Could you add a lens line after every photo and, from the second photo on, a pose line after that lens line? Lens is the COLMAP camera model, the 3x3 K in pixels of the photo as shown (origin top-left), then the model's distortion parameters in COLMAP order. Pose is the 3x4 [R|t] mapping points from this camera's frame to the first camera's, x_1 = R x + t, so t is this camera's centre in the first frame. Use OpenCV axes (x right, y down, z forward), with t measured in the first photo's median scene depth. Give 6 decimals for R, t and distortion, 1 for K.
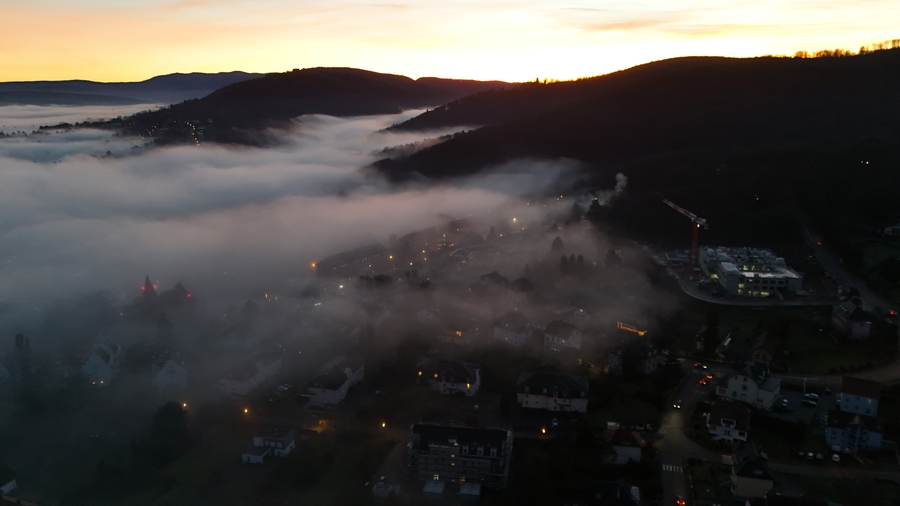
lens RADIAL K [[656.1, 0, 451.2], [0, 656.1, 250.4], [0, 0, 1]] dist [0.078177, -0.074166]
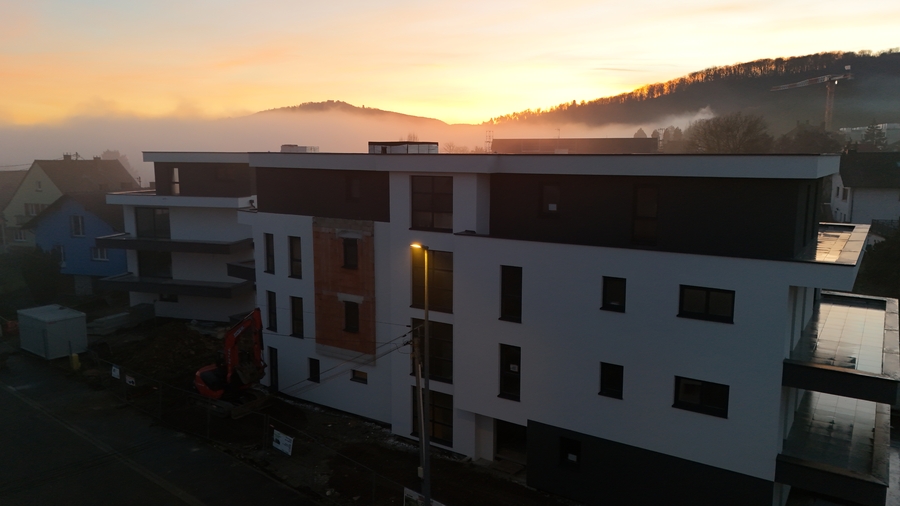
lens RADIAL K [[656.1, 0, 454.6], [0, 656.1, 255.3], [0, 0, 1]] dist [0.078177, -0.074166]
pose [[0.999123, 0.013121, -0.039761, -0.104822], [-0.015748, 0.997663, -0.066489, 0.648579], [0.038796, 0.067057, 0.996995, 0.652175]]
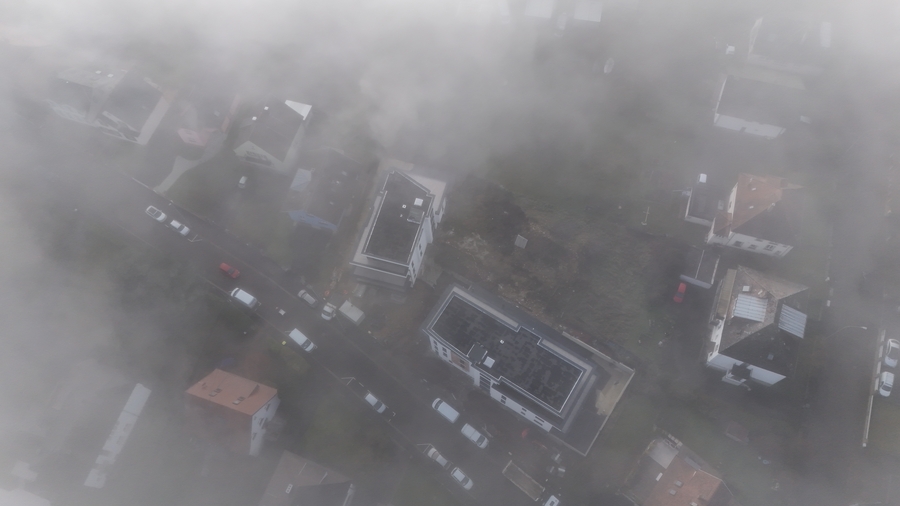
lens RADIAL K [[656.1, 0, 452.2], [0, 656.1, 258.5], [0, 0, 1]] dist [0.078177, -0.074166]
pose [[0.999052, 0.021317, -0.037956, -0.132917], [0.017433, 0.603010, 0.797543, -0.105007], [0.039889, -0.797449, 0.602067, 0.476174]]
